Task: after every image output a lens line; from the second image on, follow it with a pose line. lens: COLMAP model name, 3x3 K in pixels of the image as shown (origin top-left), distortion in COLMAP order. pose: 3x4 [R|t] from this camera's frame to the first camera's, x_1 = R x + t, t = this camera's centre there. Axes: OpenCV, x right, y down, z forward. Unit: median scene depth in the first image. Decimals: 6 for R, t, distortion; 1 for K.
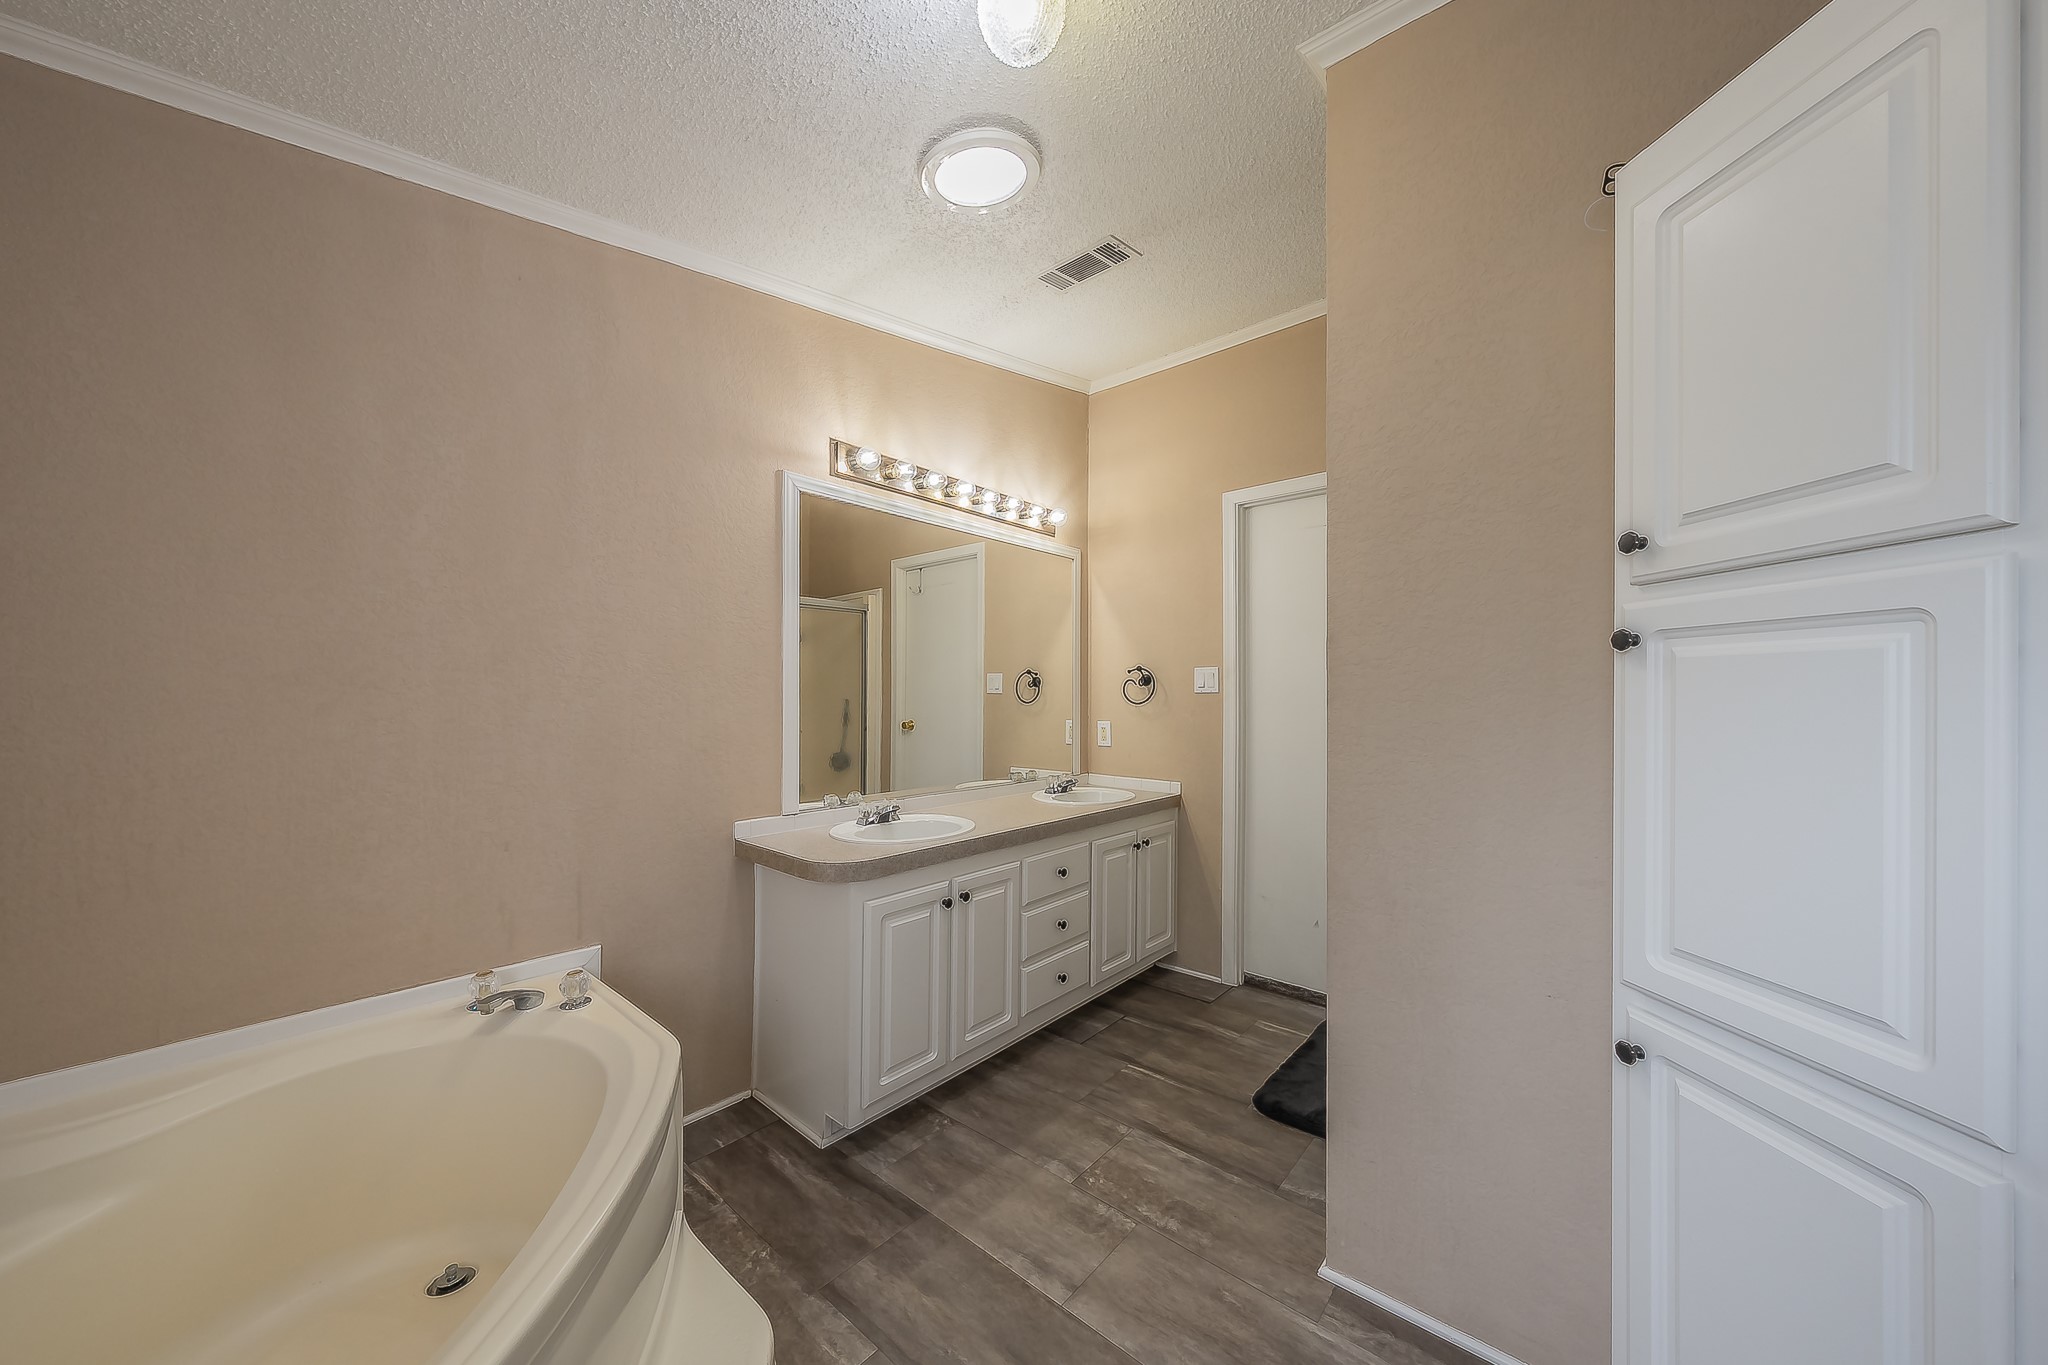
lens RADIAL K [[707.2, 0, 1030.4], [0, 707.2, 691.0], [0, 0, 1]] dist [0.000387, -0.000005]
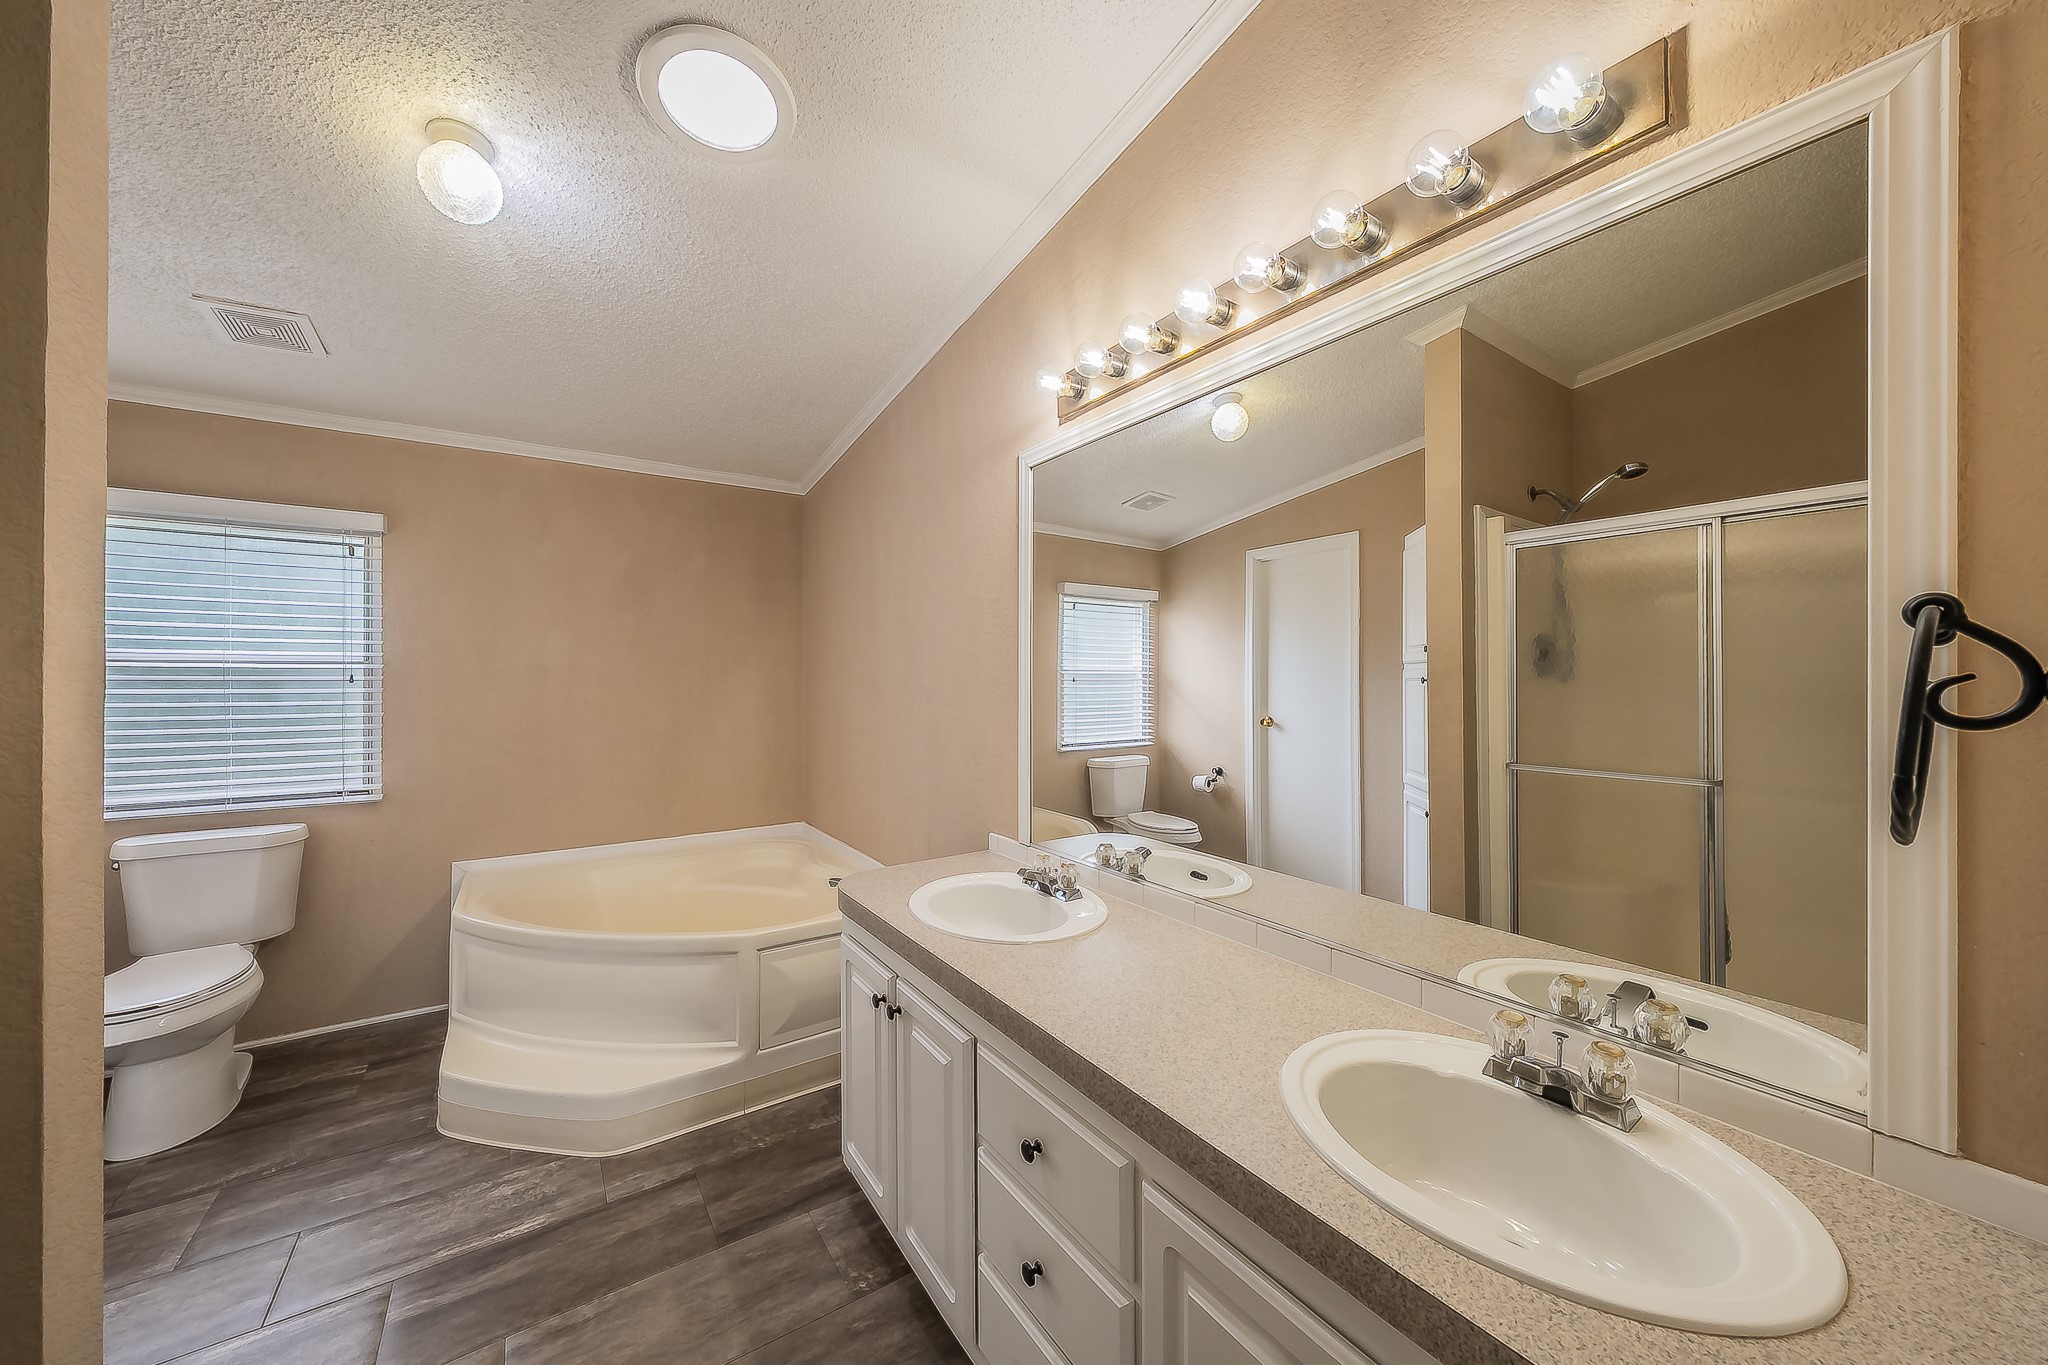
lens RADIAL K [[736.9, 0, 1040.4], [0, 736.9, 677.8], [0, 0, 1]] dist [-0.000749, 0.000089]
pose [[-0.266523, -0.005551, -0.963813, 0.705462], [0.000918, 0.999981, -0.006013, -0.033773], [0.963828, -0.002487, -0.266513, 1.680030]]
